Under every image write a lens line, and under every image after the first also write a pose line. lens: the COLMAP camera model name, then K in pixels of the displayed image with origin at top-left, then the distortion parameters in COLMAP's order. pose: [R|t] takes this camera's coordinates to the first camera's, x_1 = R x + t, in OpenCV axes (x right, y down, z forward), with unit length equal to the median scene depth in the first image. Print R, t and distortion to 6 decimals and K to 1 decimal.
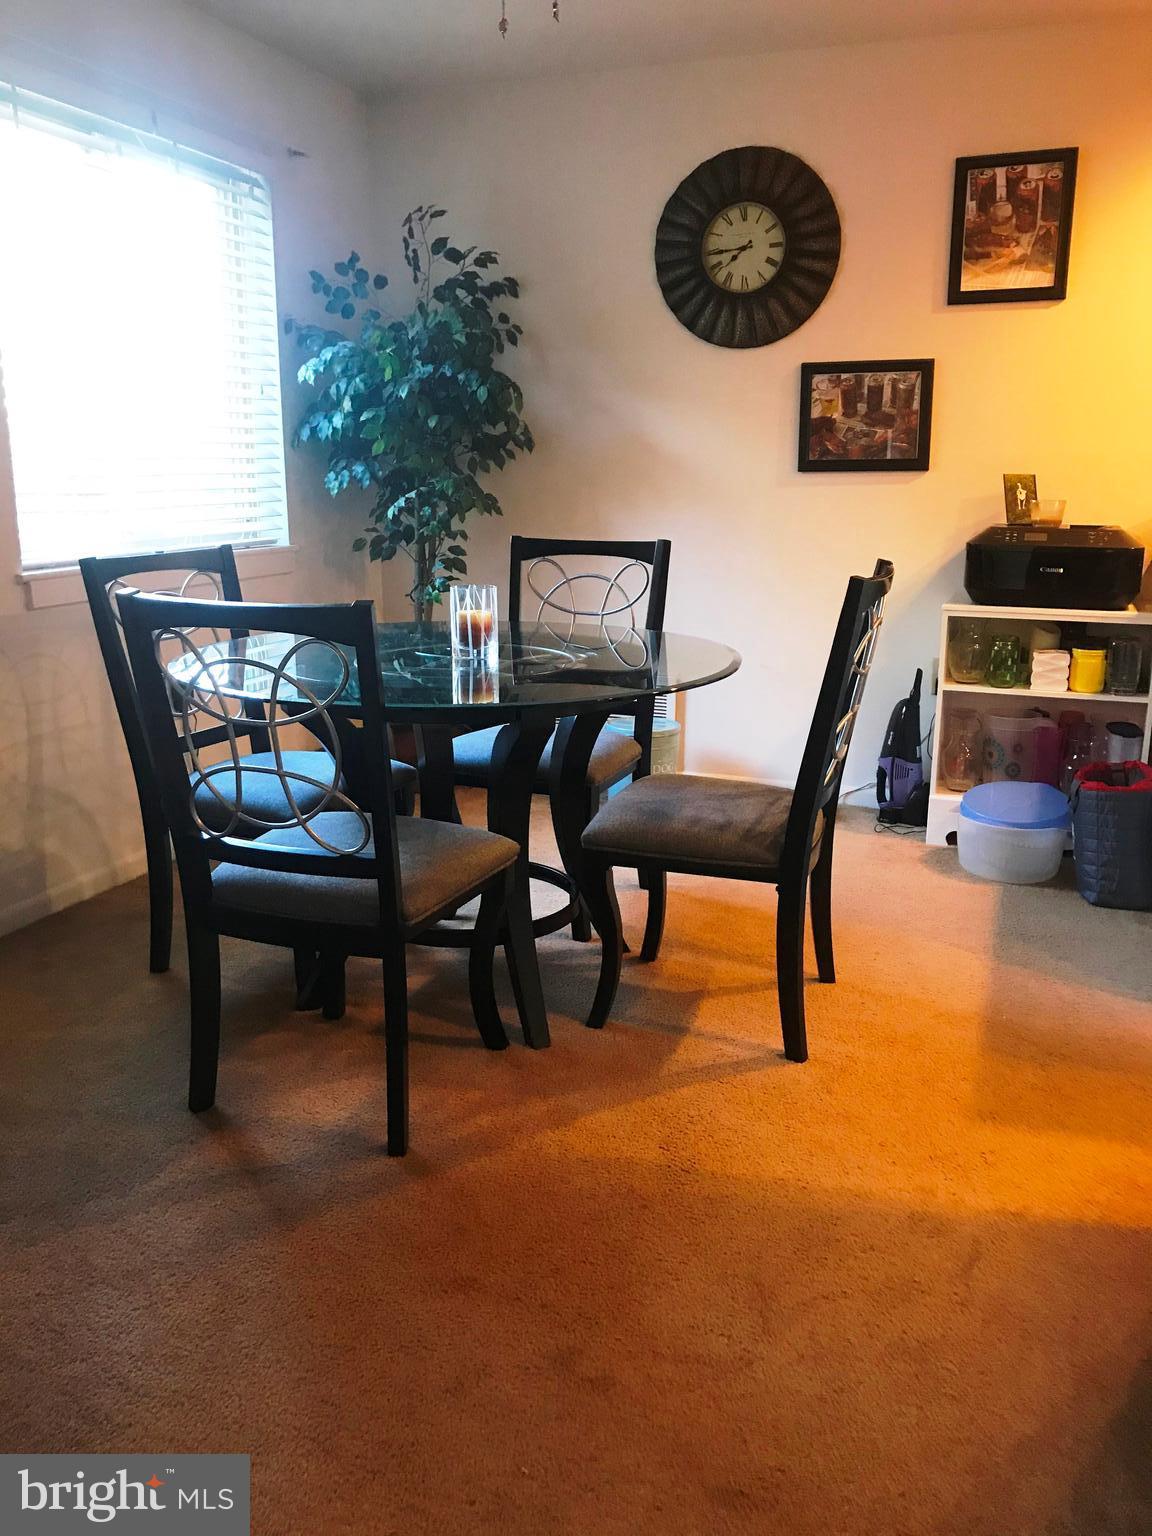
lens RADIAL K [[1264.8, 0, 576.0], [0, 1264.8, 768.0], [0, 0, 1]] dist [0.001618, 0.001241]
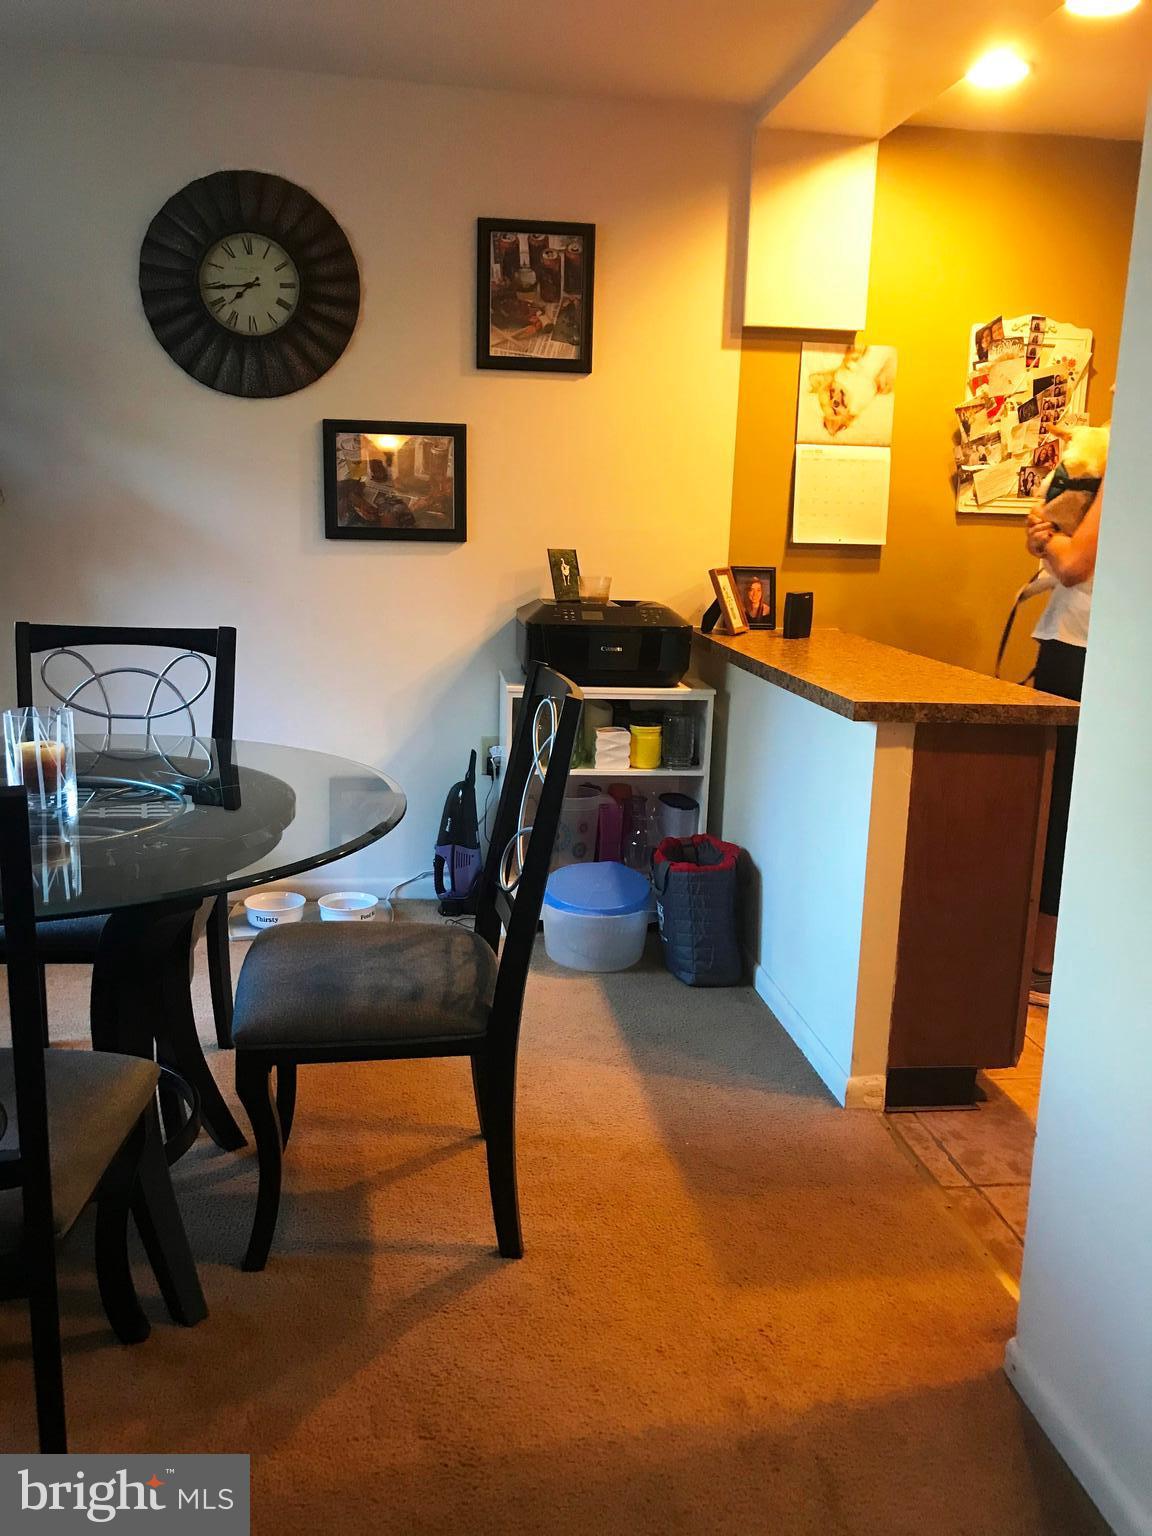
lens RADIAL K [[1241.6, 0, 576.0], [0, 1241.6, 768.0], [0, 0, 1]] dist [0.060963, -0.155935]
pose [[0.879239, -0.068010, 0.471501, -0.107742], [0.079317, 0.996841, -0.004122, -0.058937], [-0.469732, 0.041022, 0.881856, 0.153625]]
